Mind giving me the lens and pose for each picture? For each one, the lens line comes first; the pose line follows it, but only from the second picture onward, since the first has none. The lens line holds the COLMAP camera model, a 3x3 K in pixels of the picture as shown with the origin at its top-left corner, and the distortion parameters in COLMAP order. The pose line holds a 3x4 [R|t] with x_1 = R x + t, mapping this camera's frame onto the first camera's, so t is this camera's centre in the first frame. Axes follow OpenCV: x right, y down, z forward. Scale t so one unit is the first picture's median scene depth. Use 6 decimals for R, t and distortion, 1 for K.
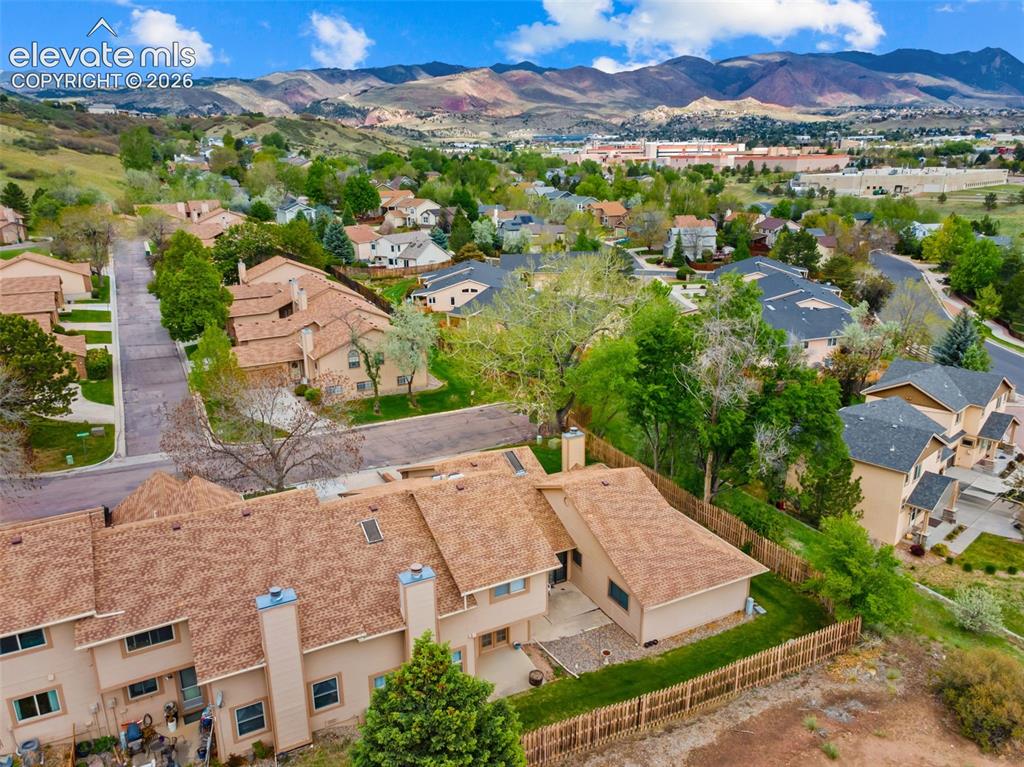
lens RADIAL K [[742.3, 0, 512.7], [0, 742.3, 383.0], [0, 0, 1]] dist [0.022399, 0.015497]
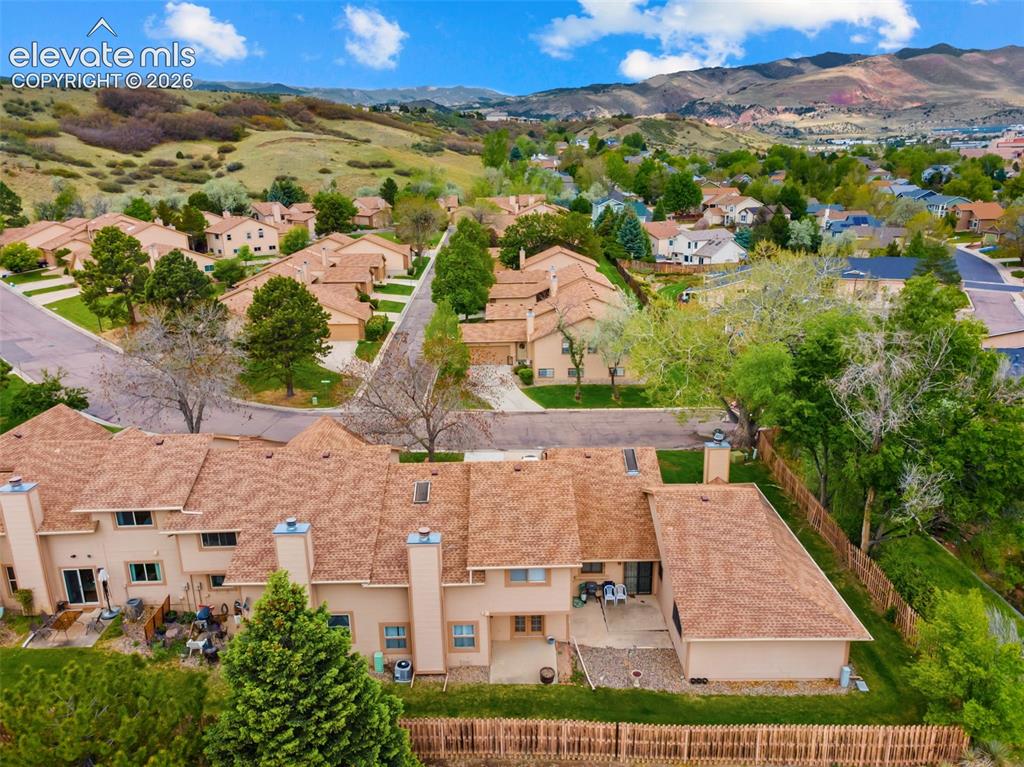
lens RADIAL K [[742.3, 0, 513.7], [0, 742.3, 382.2], [0, 0, 1]] dist [0.022399, 0.015497]
pose [[0.895465, 0.125074, -0.427198, 0.244514], [-0.125246, 0.991735, 0.027825, -0.000833], [0.427148, 0.028589, 0.903730, 0.068875]]
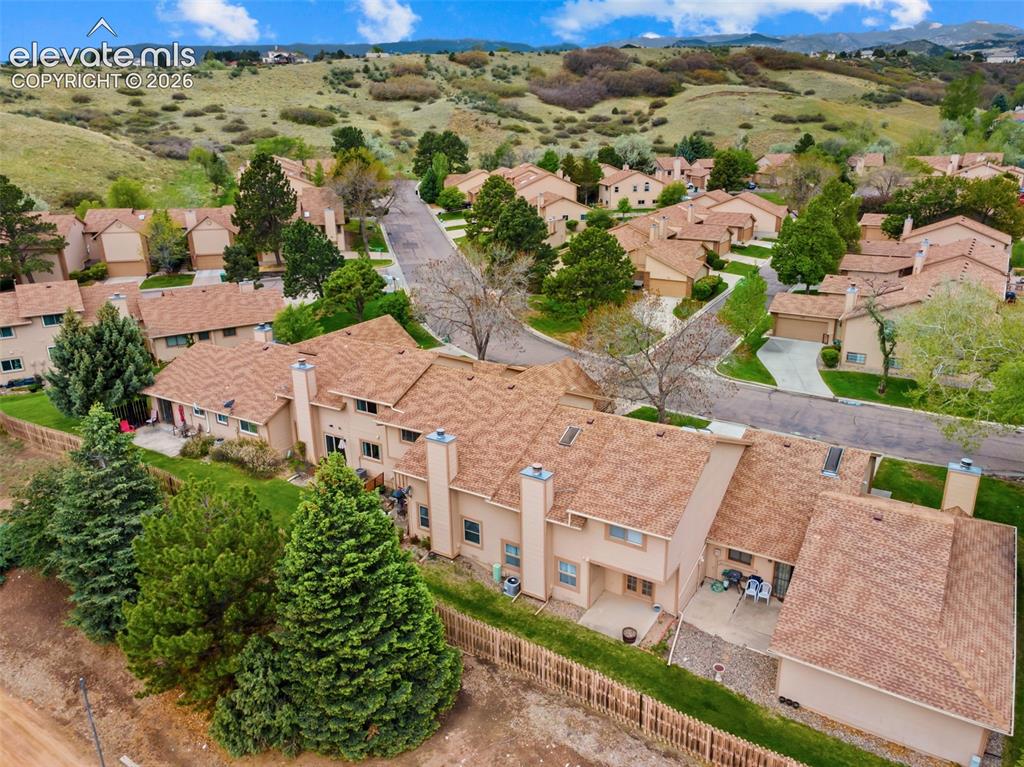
lens RADIAL K [[742.3, 0, 517.0], [0, 742.3, 380.0], [0, 0, 1]] dist [0.022399, 0.015497]
pose [[0.518712, 0.284253, -0.806311, 0.444099], [-0.241446, 0.953425, 0.180790, -0.044411], [0.820147, 0.100903, 0.563185, 0.201840]]
